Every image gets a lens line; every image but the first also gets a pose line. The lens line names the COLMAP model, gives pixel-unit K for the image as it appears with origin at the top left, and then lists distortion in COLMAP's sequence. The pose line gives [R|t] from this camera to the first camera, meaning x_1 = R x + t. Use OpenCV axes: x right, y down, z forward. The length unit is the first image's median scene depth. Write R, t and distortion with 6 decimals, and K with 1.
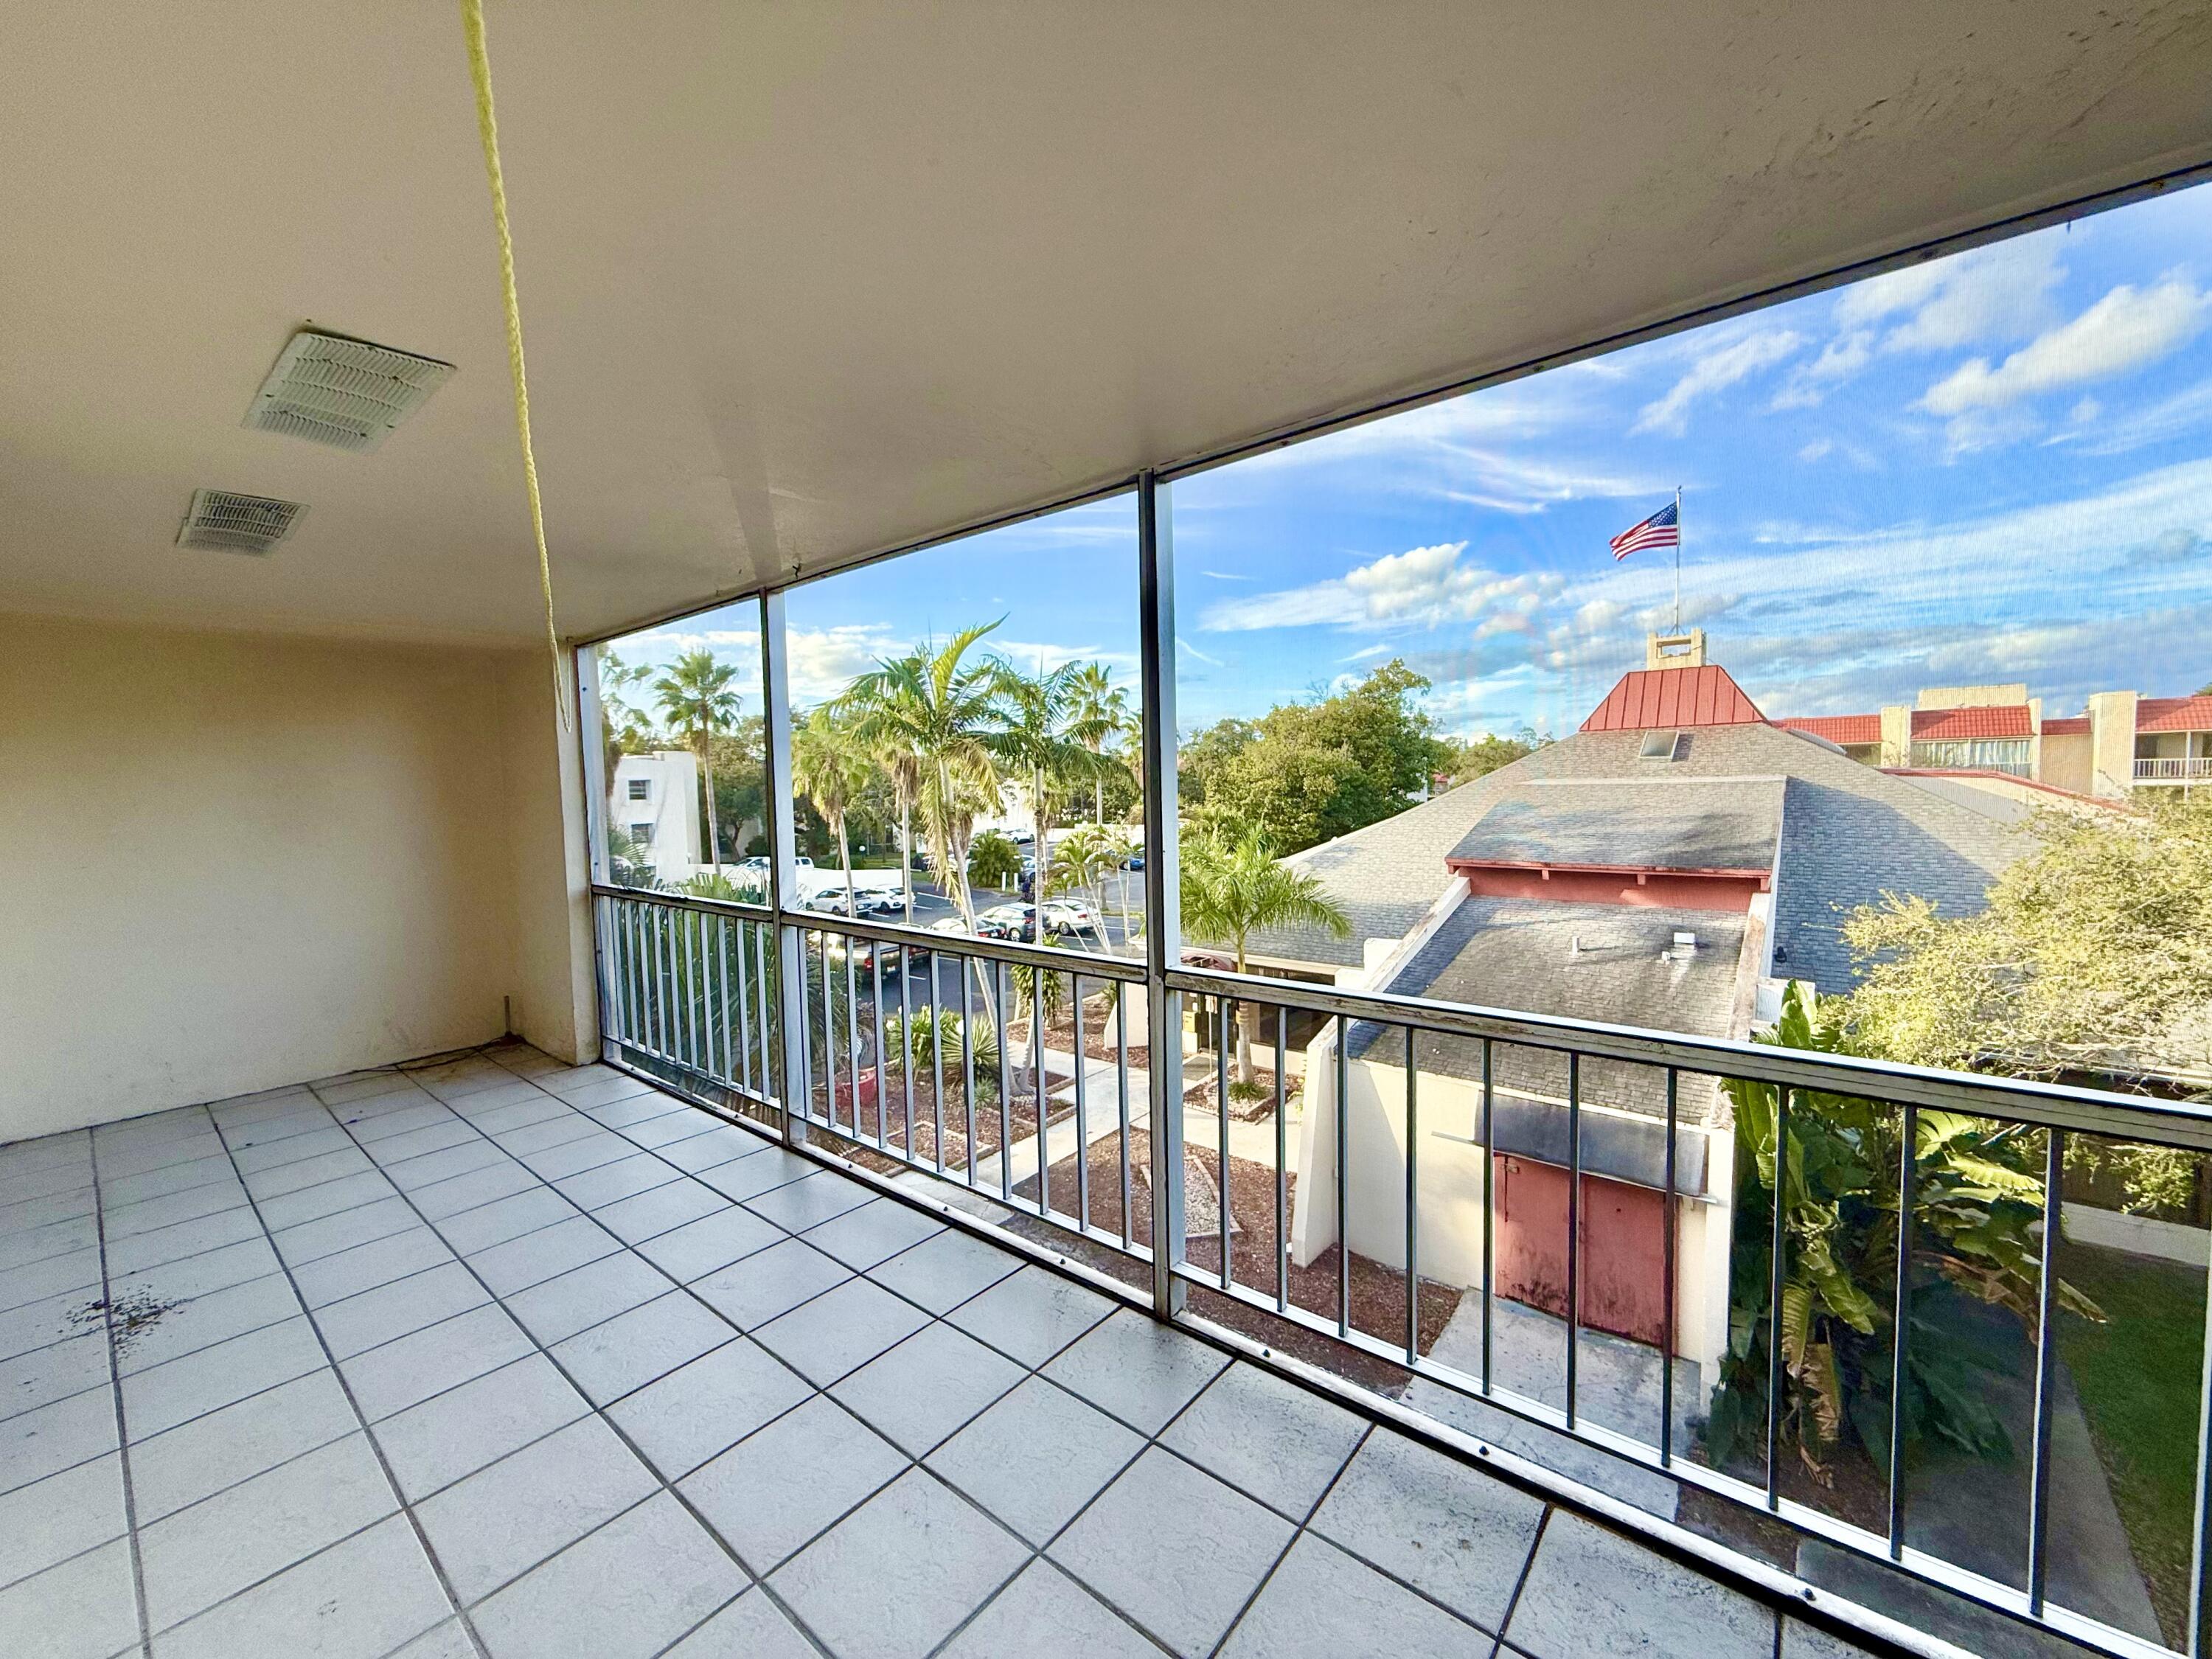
lens RADIAL K [[878.6, 0, 1102.2], [0, 878.6, 831.7], [0, 0, 1]] dist [0.013439, -0.007548]
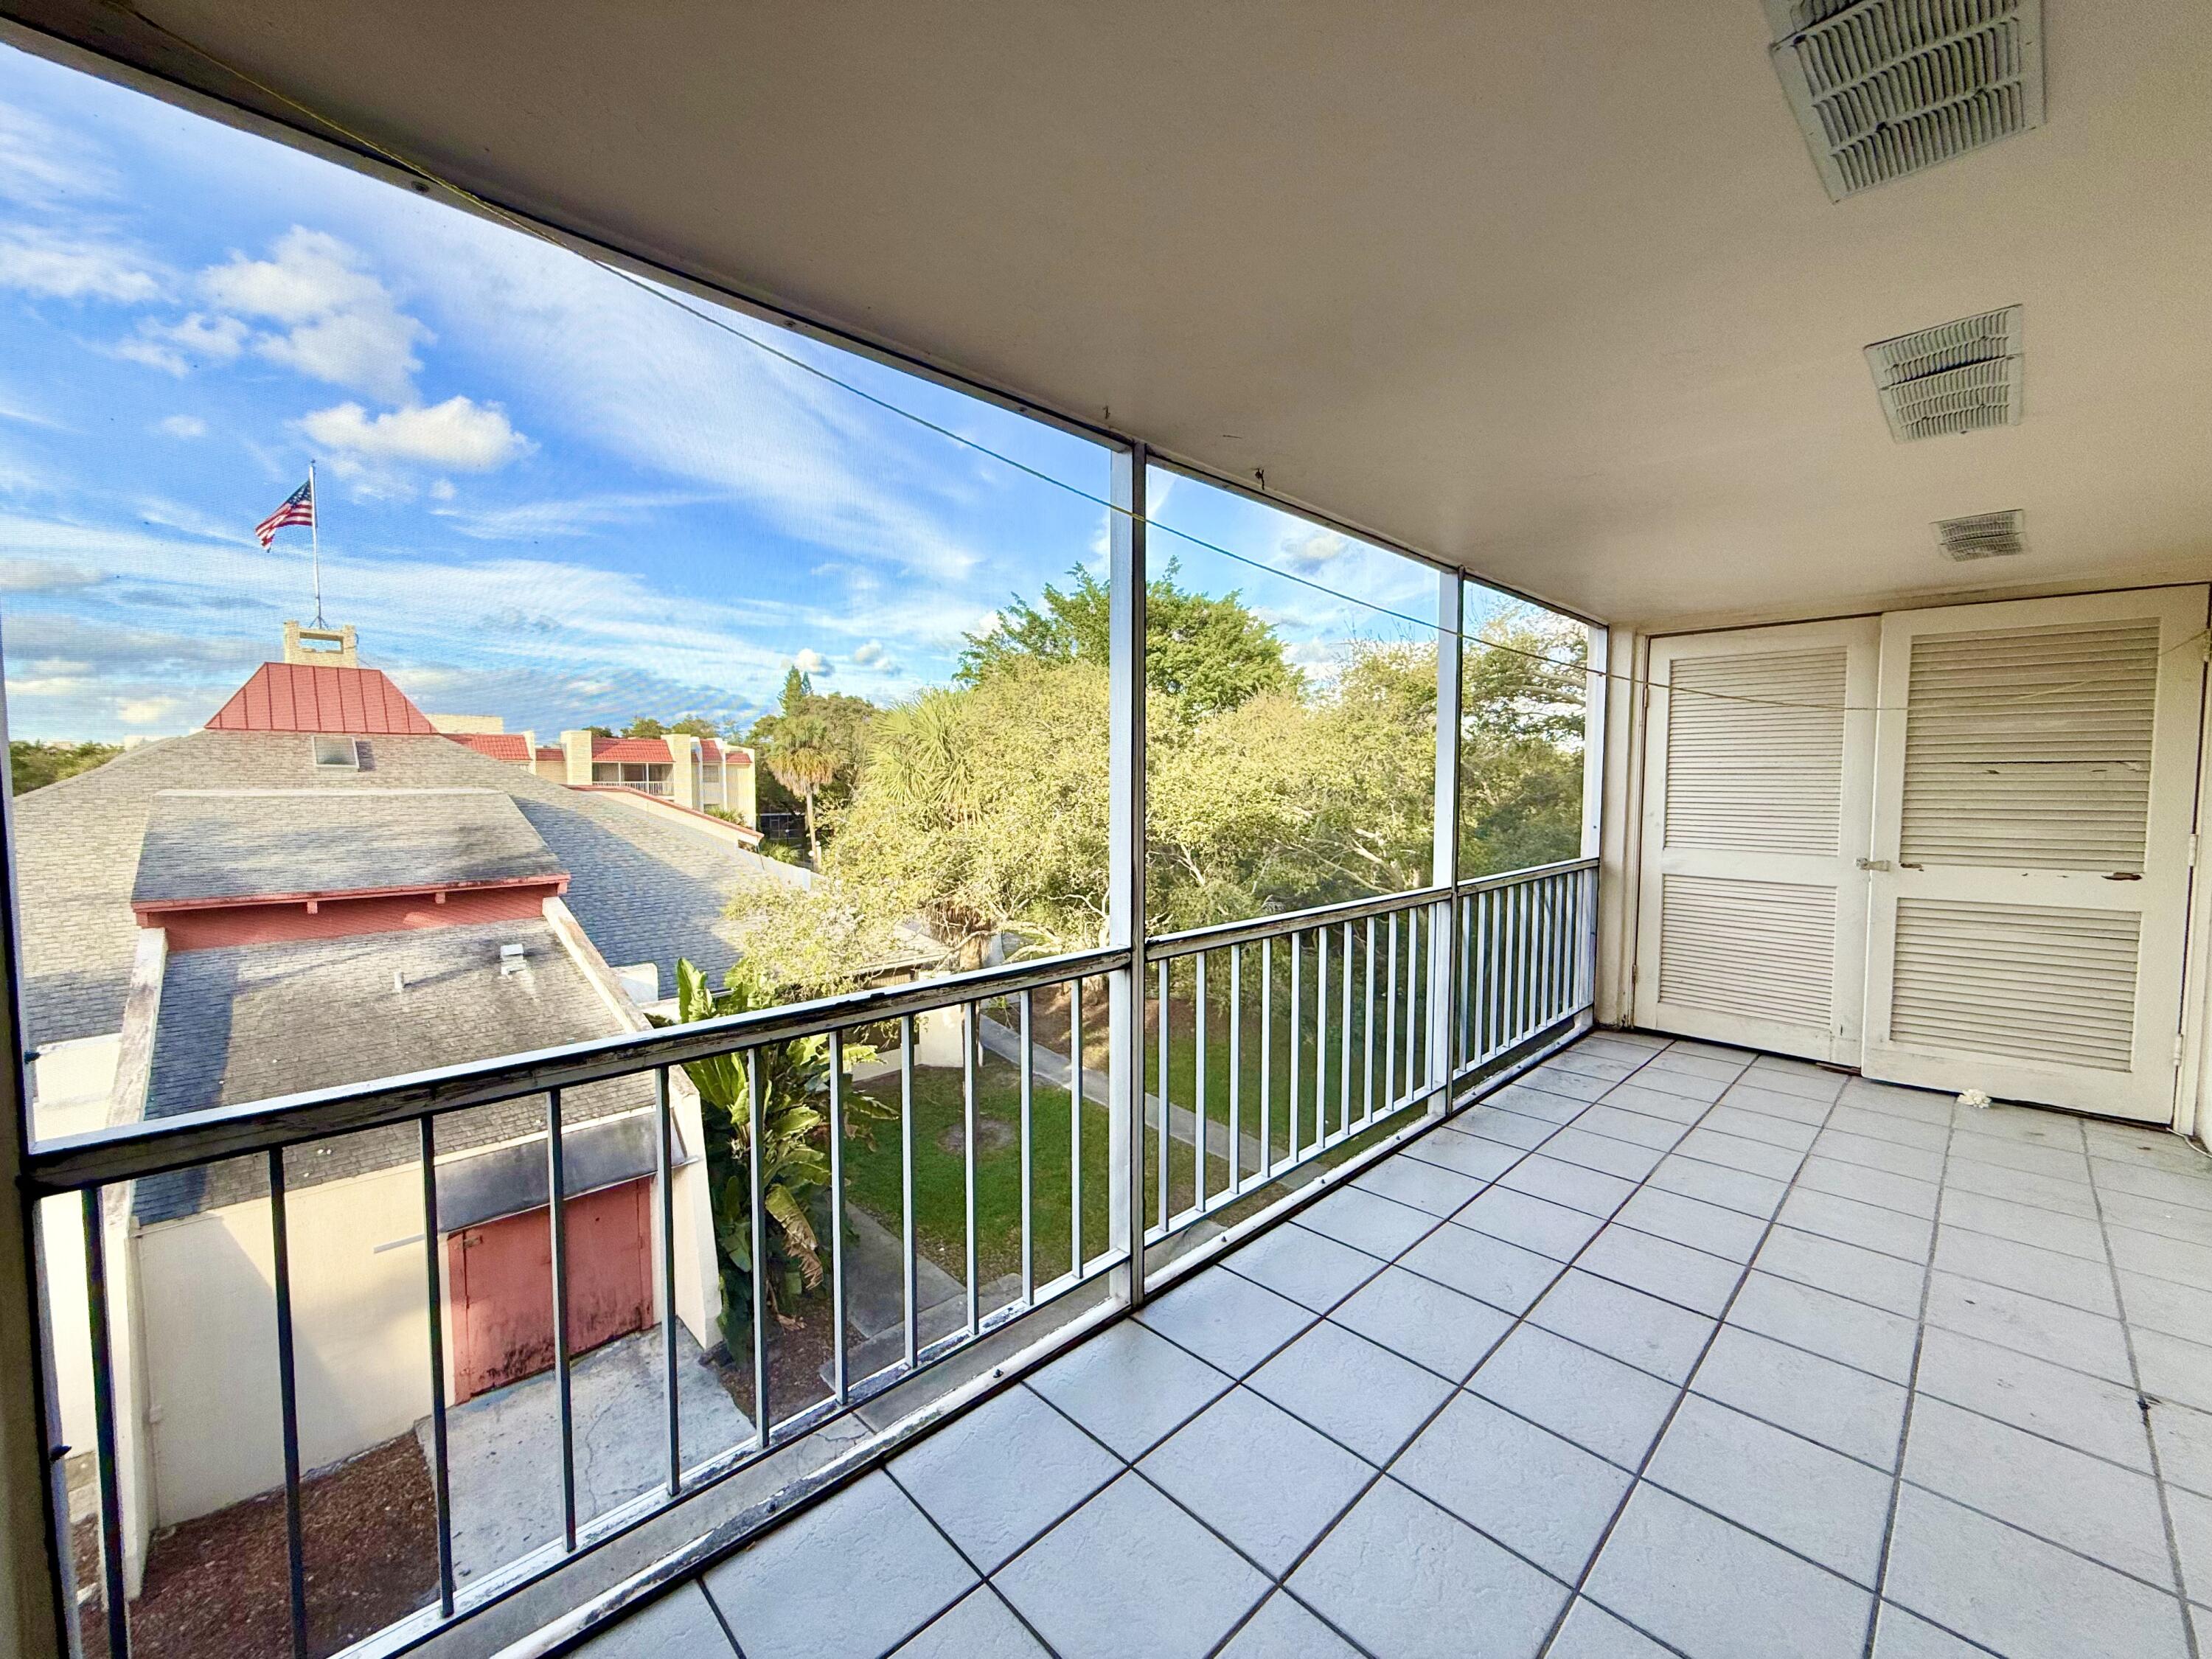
lens RADIAL K [[878.6, 0, 1102.2], [0, 878.6, 831.7], [0, 0, 1]] dist [0.013439, -0.007548]
pose [[0.107948, -0.036064, 0.993502, -0.217897], [0.056875, 0.997929, 0.030045, -0.003096], [-0.992528, 0.053262, 0.109775, 0.204293]]
